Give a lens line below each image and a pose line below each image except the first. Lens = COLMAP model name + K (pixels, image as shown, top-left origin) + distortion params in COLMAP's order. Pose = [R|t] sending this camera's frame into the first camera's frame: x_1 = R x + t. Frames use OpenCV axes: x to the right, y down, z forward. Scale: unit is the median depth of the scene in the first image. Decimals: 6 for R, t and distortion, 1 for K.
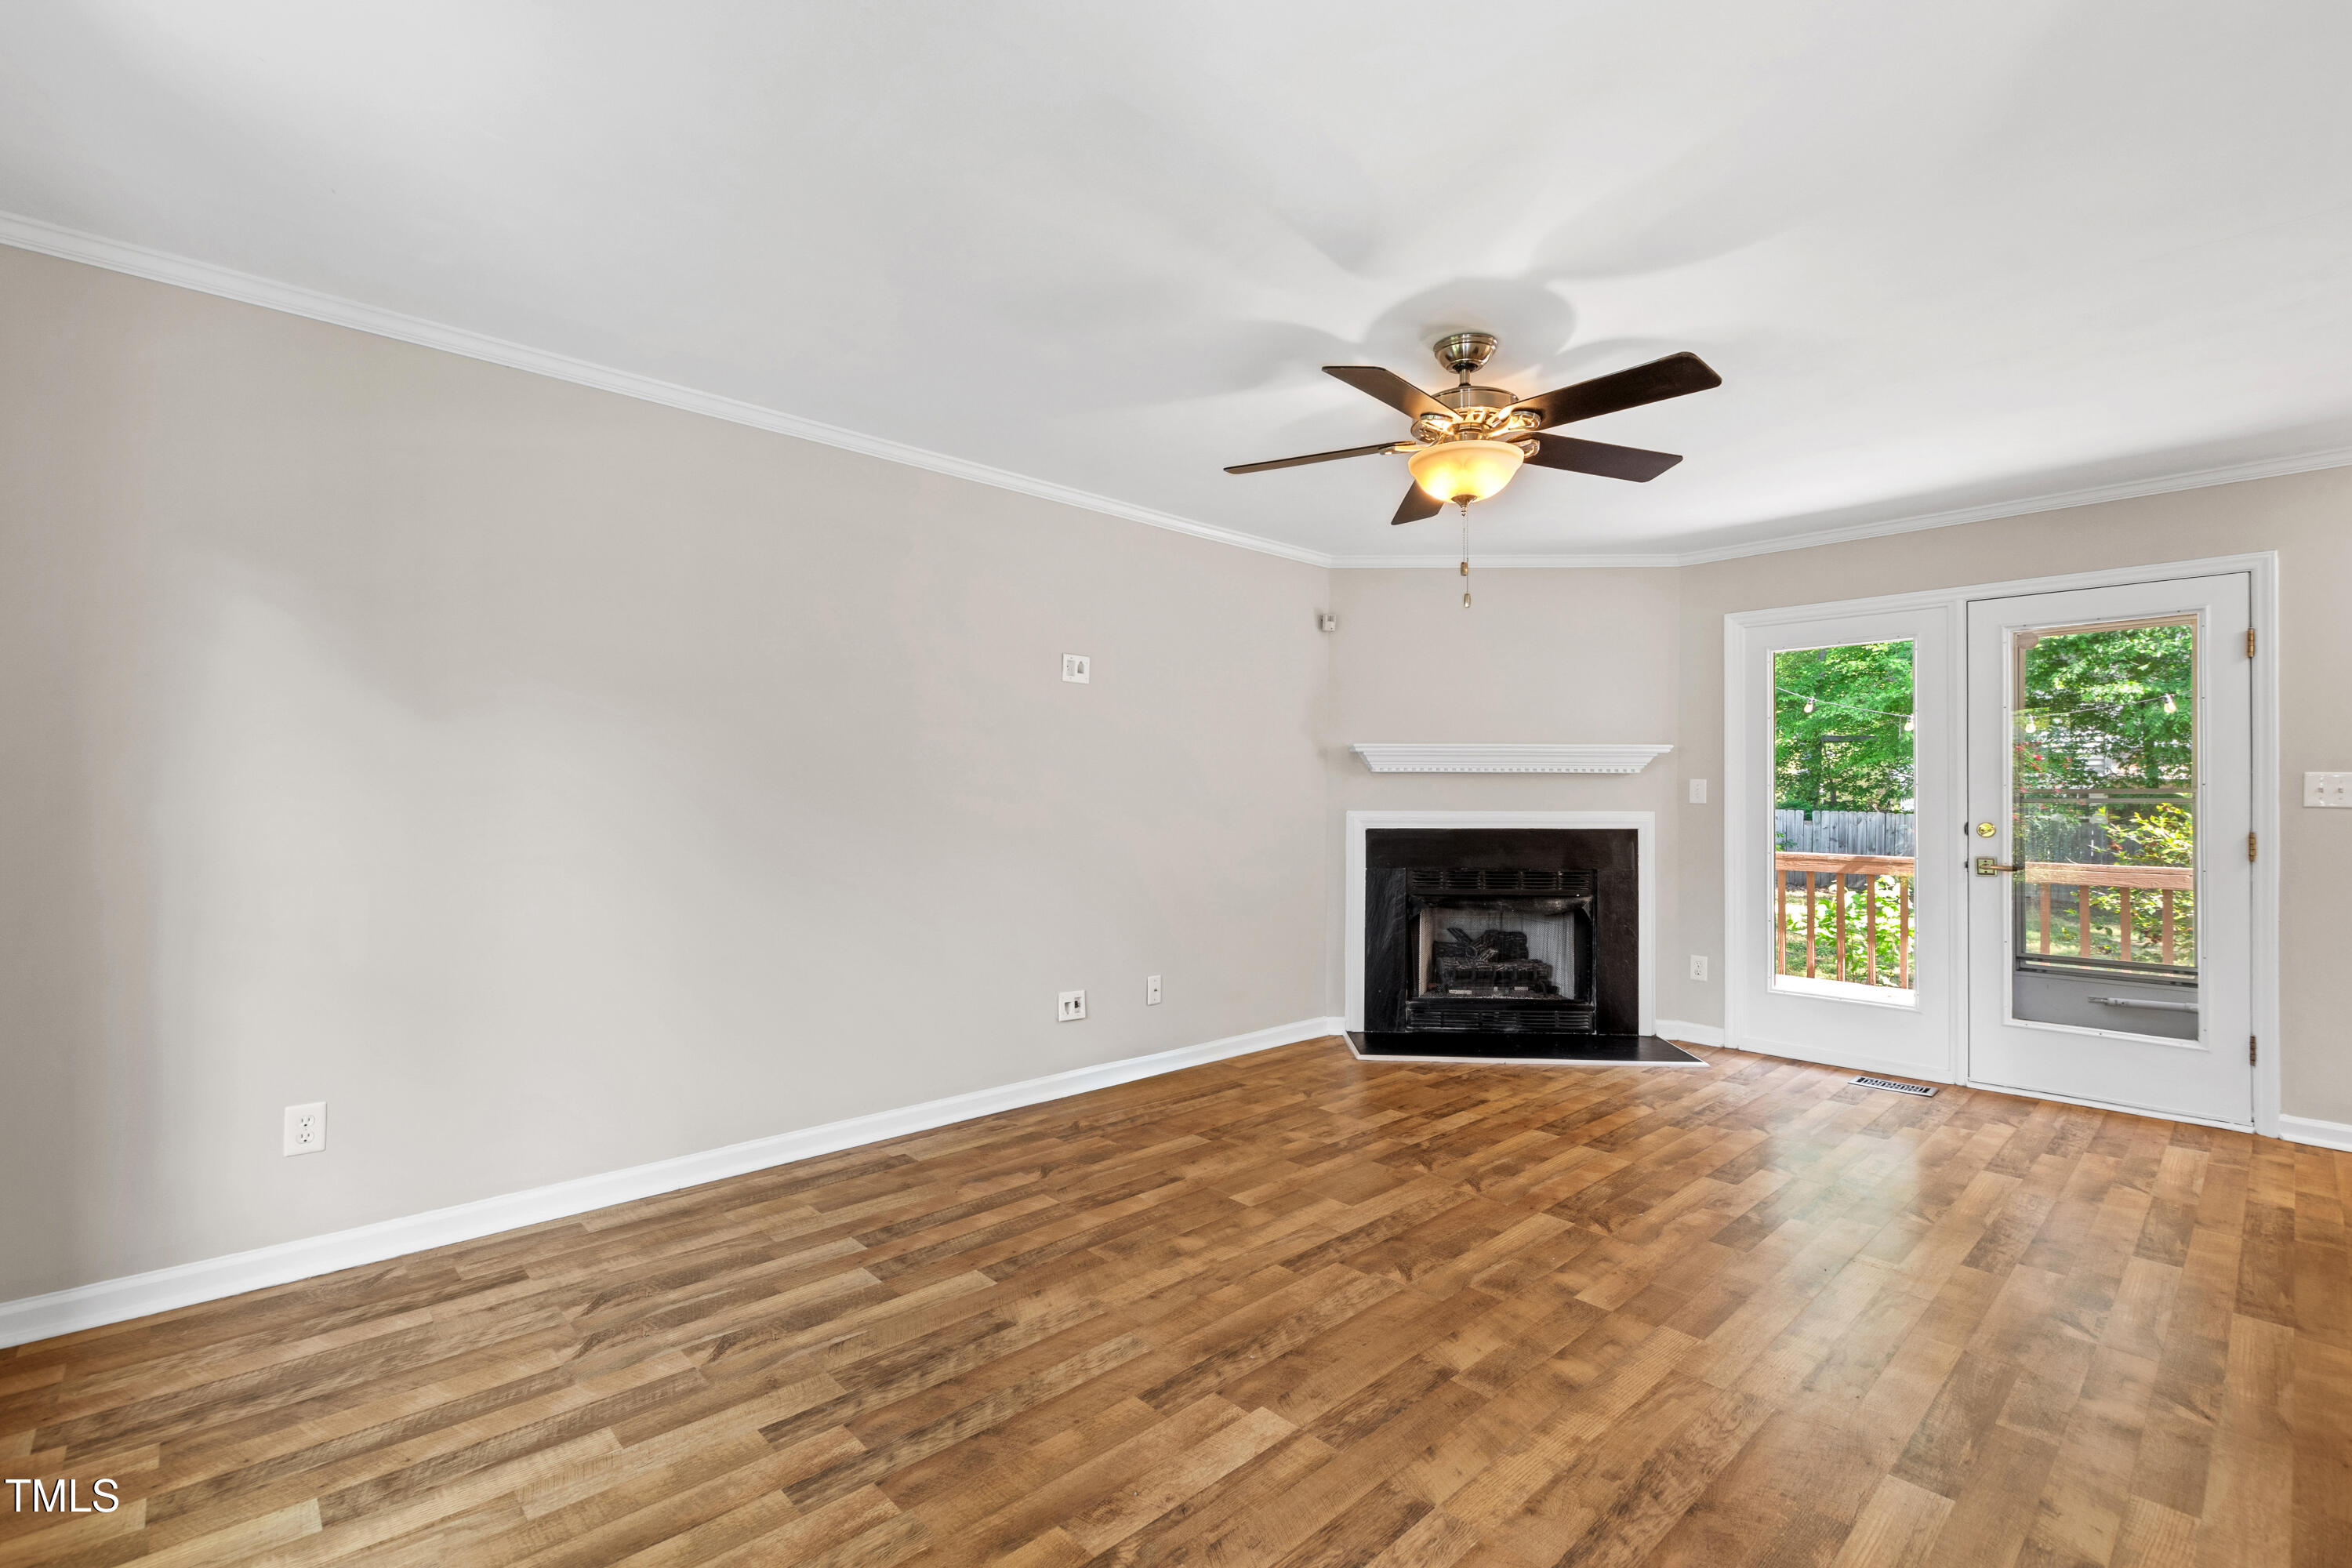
lens RADIAL K [[1040.2, 0, 1161.8], [0, 1040.2, 788.8], [0, 0, 1]] dist [0.002607, -0.001667]
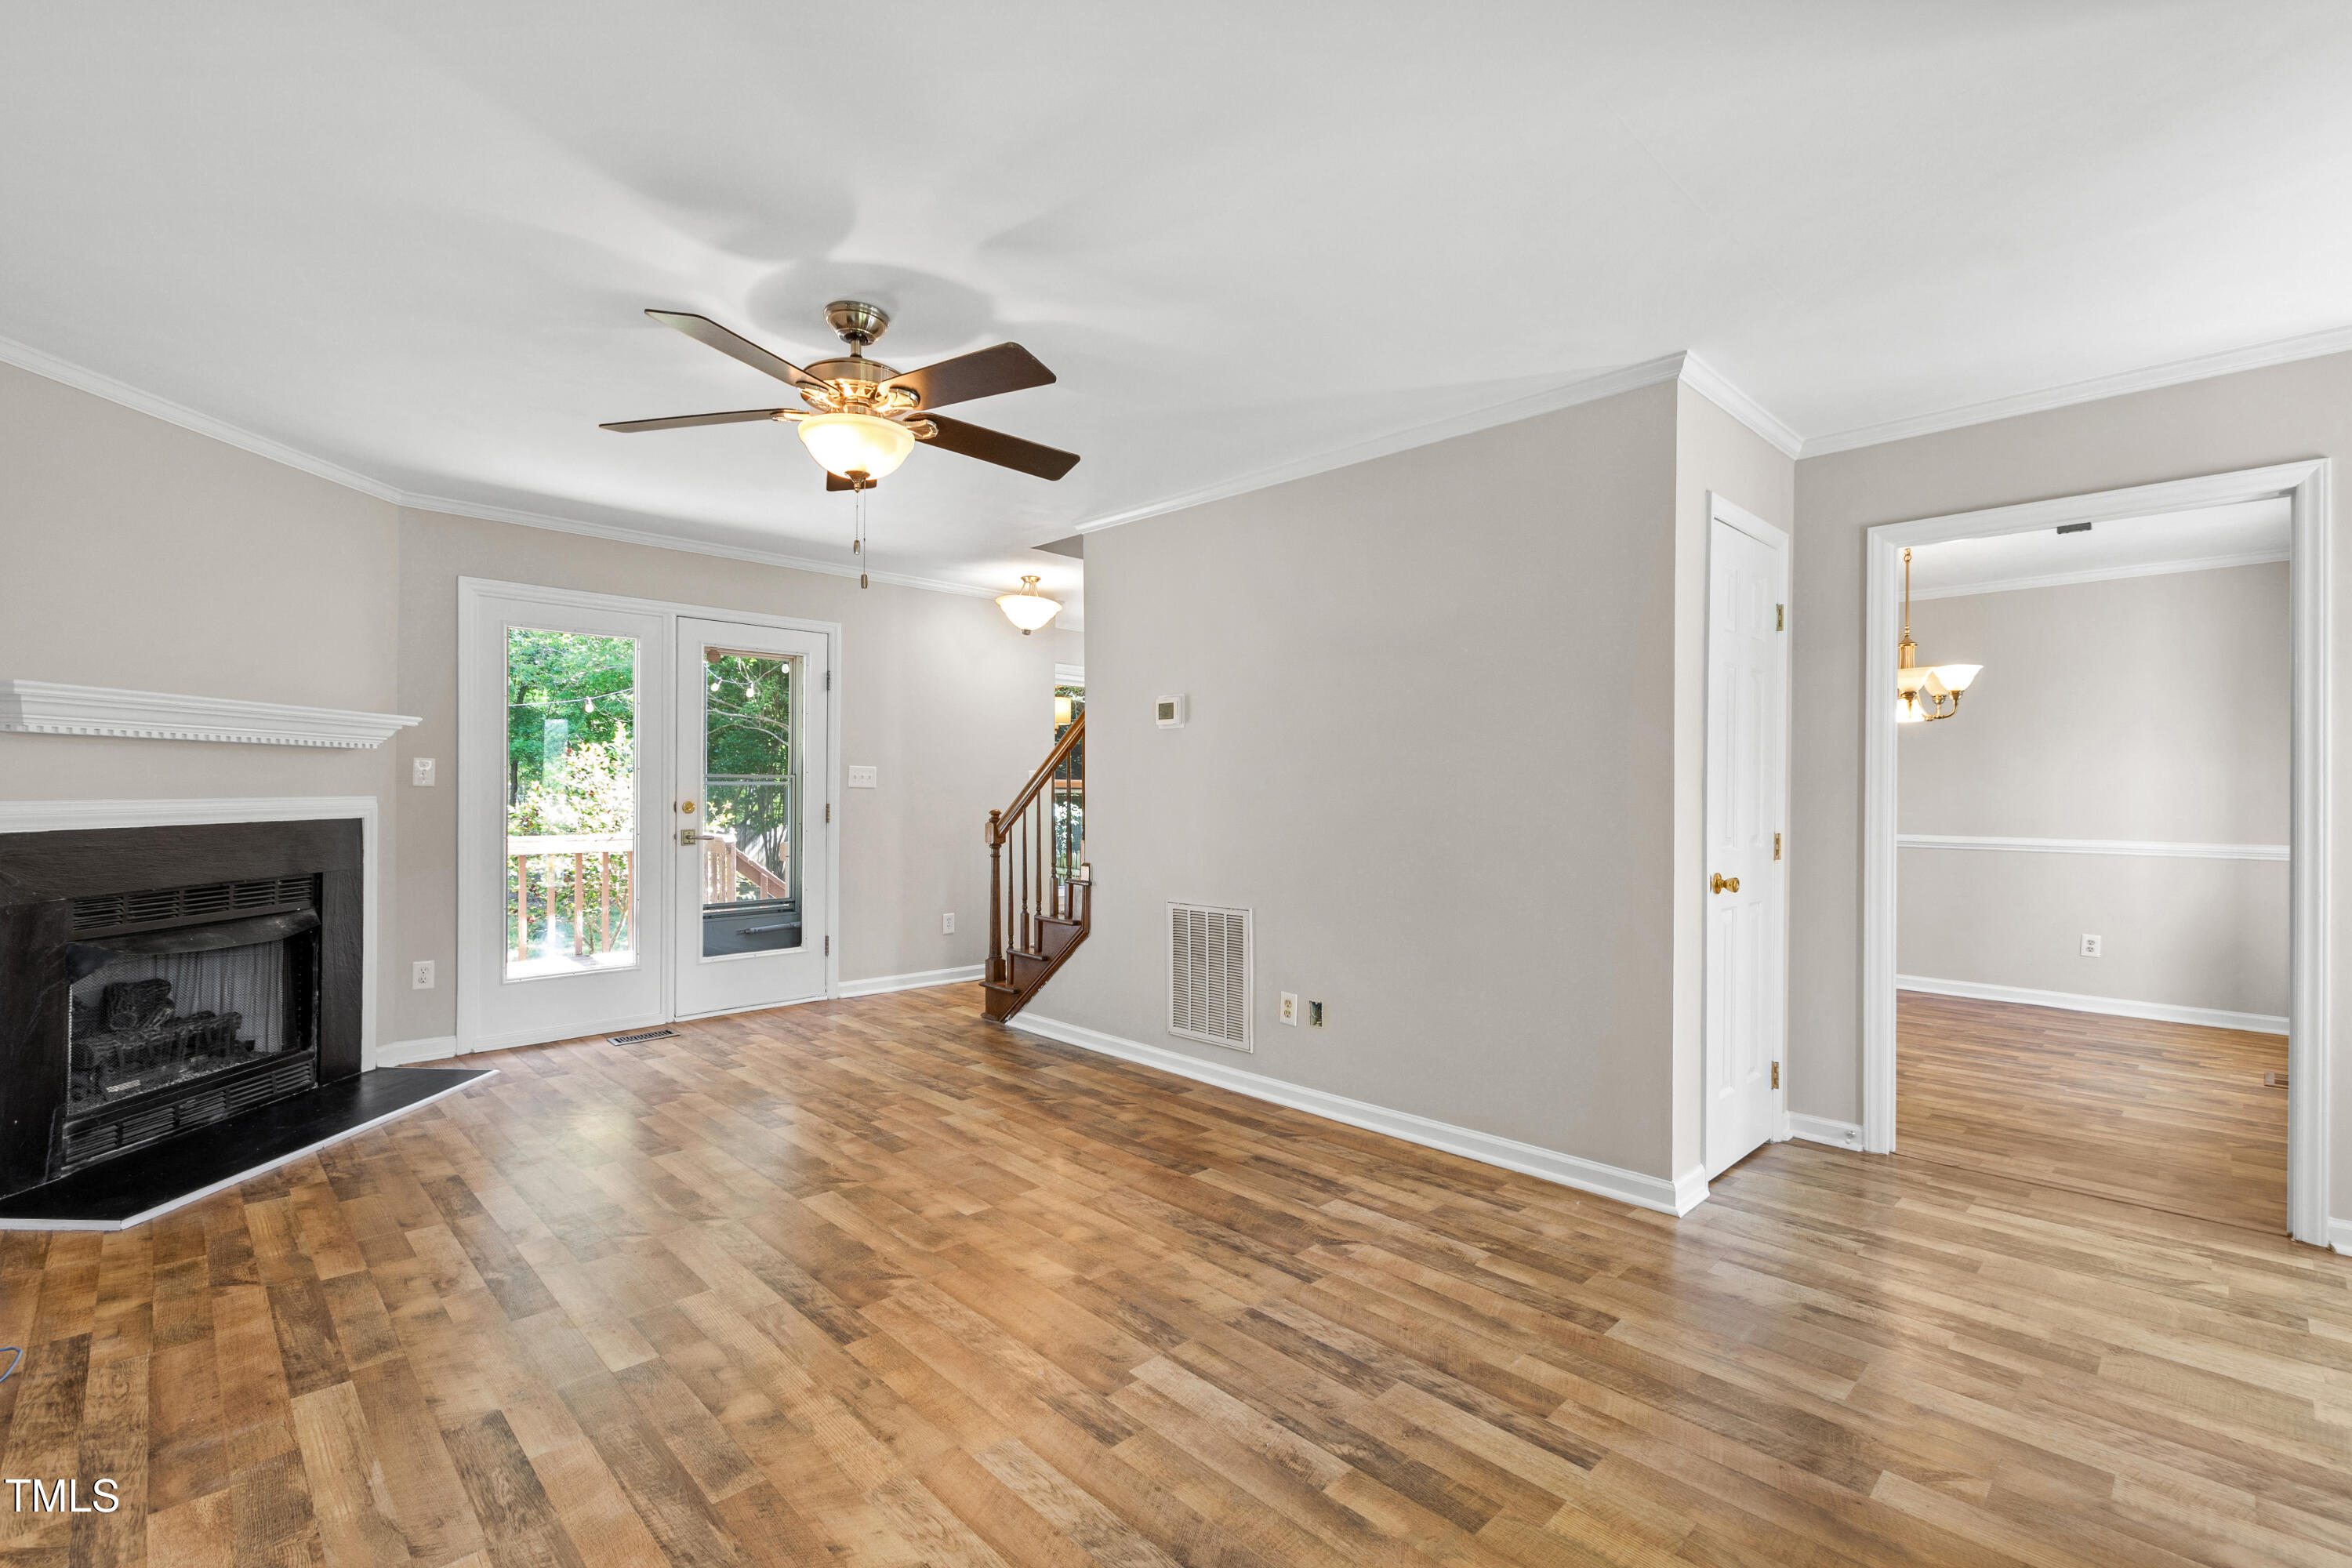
lens RADIAL K [[1040.2, 0, 1158.3], [0, 1040.2, 808.8], [0, 0, 1]] dist [0.002607, -0.001667]
pose [[-0.013732, -0.029385, 0.999474, -0.649113], [-0.012184, 0.999499, 0.029218, -0.003916], [-0.999831, -0.011776, -0.014083, 0.687175]]
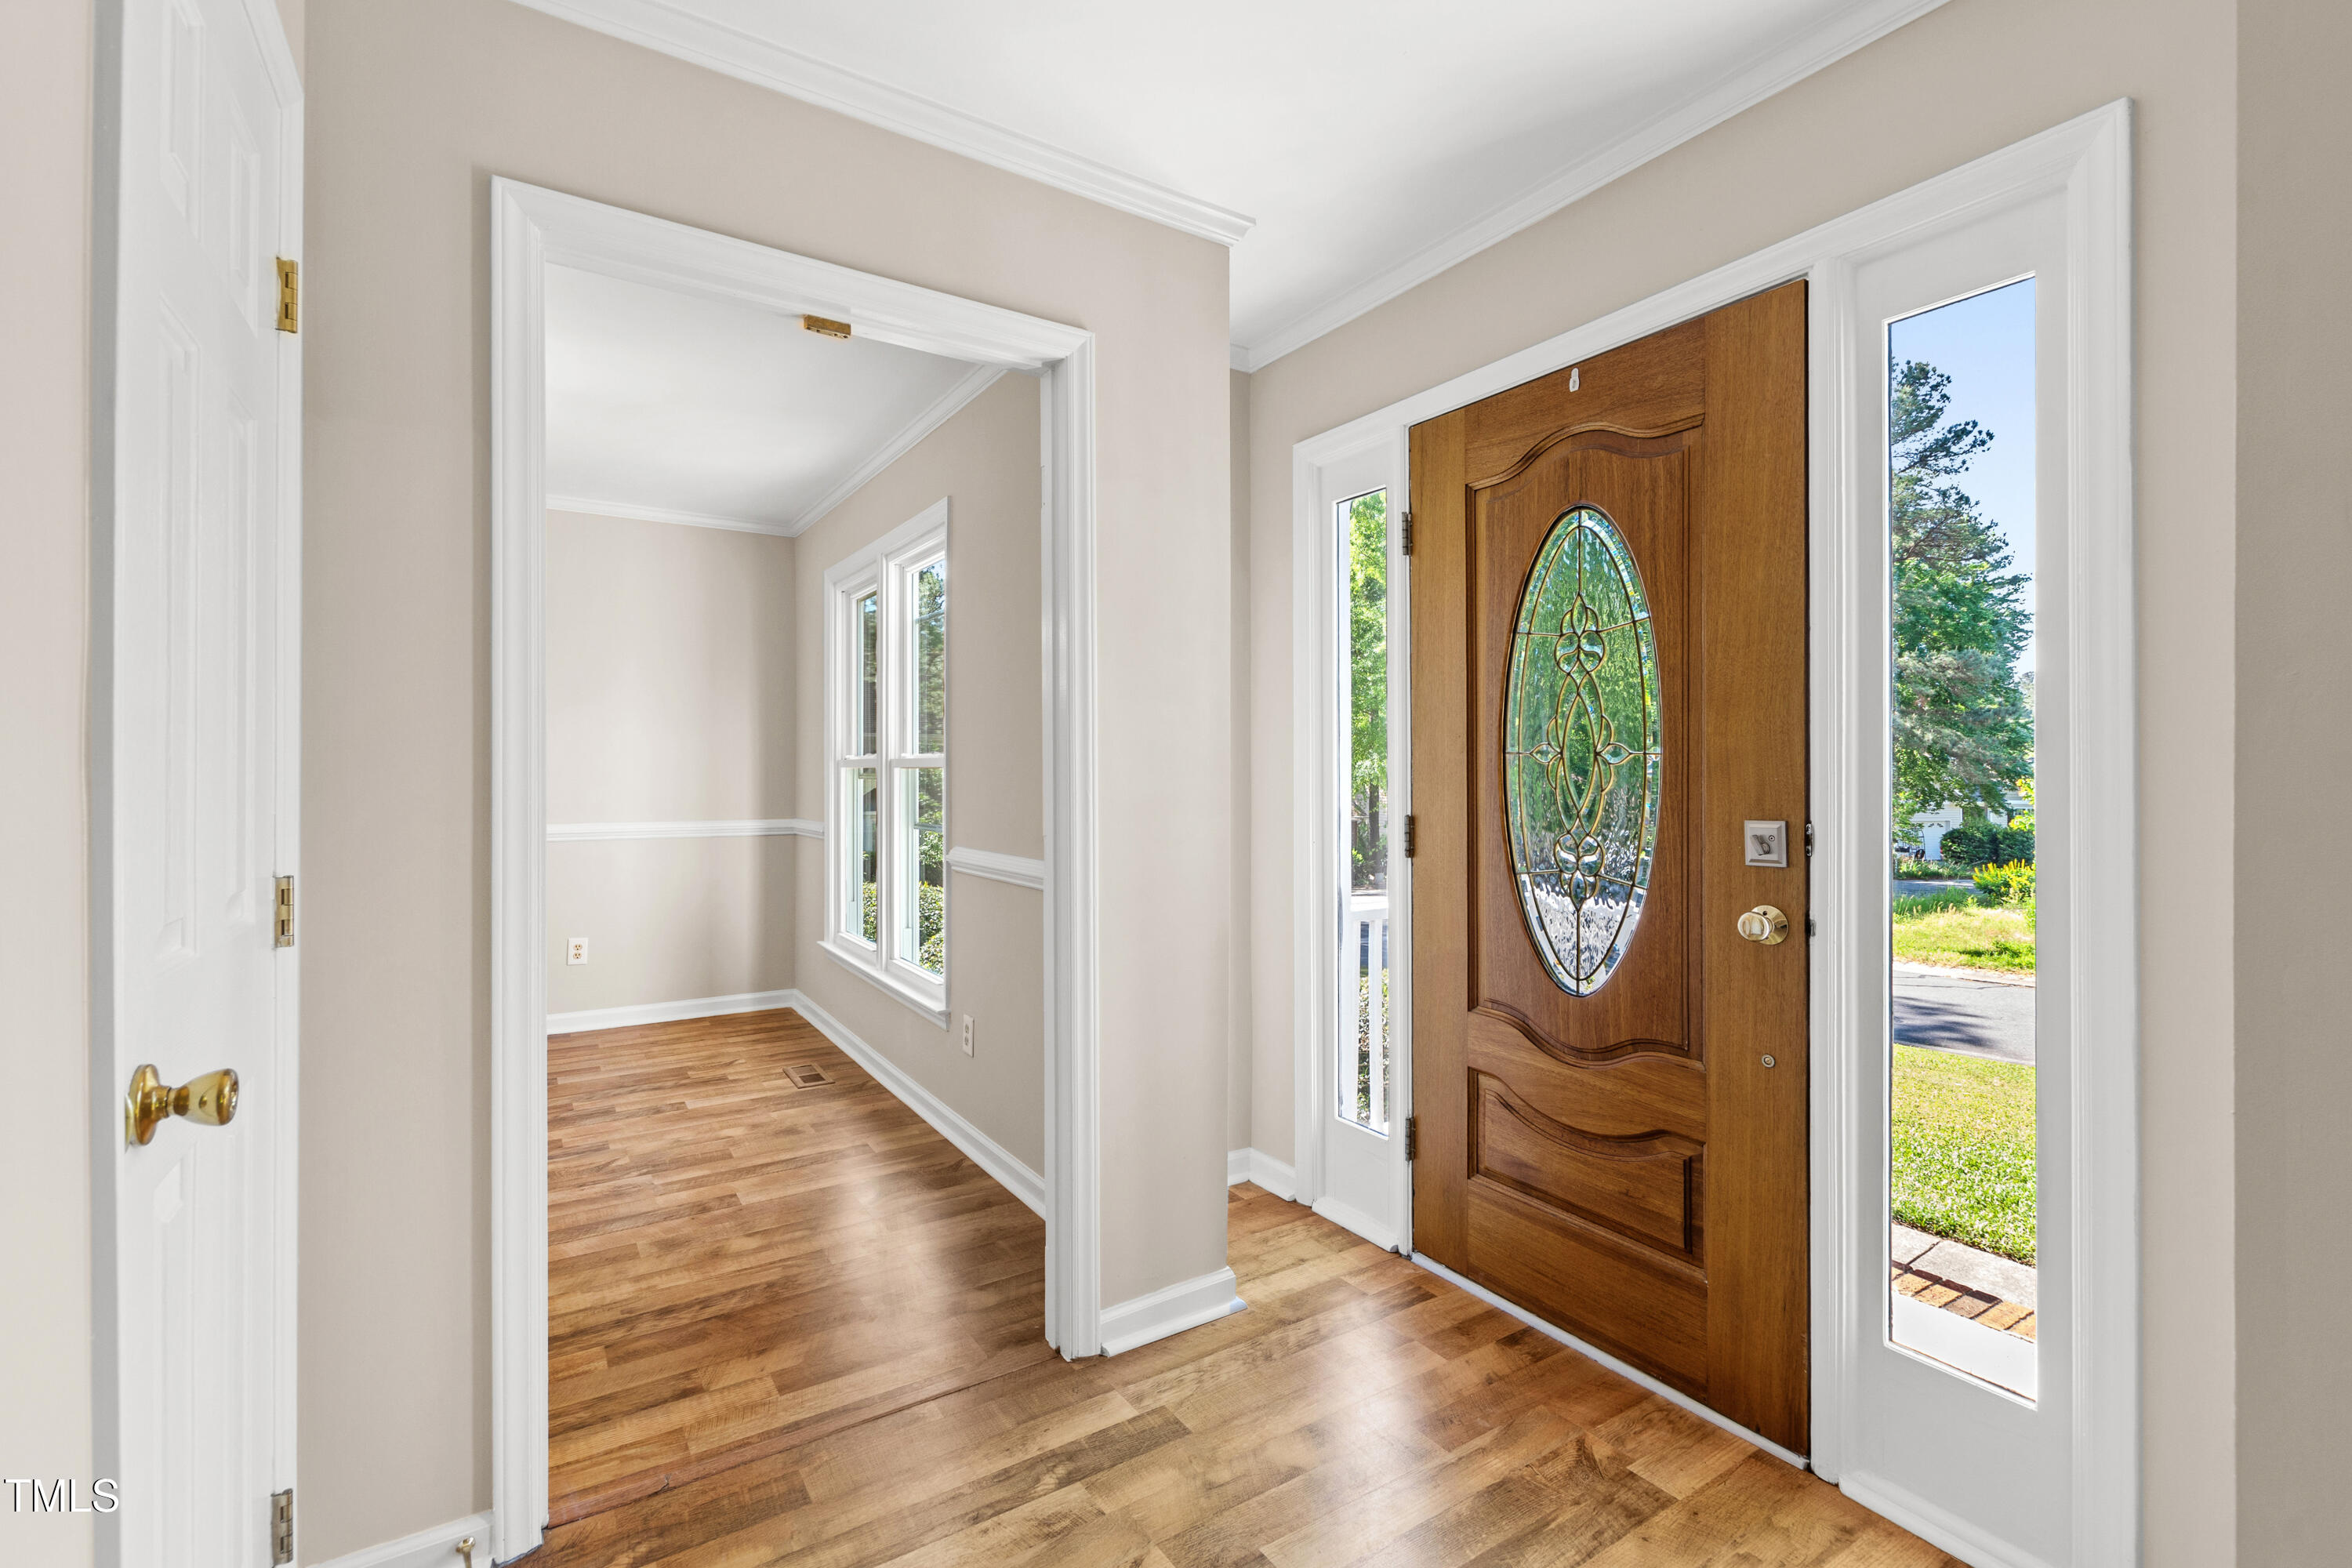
lens RADIAL K [[1040.2, 0, 1162.4], [0, 1040.2, 764.0], [0, 0, 1]] dist [0.002607, -0.001667]
pose [[-0.982293, -0.011778, 0.186982, 0.080850], [-0.013967, 0.999848, -0.010392, 0.002168], [-0.186831, -0.012820, -0.982308, 0.327790]]
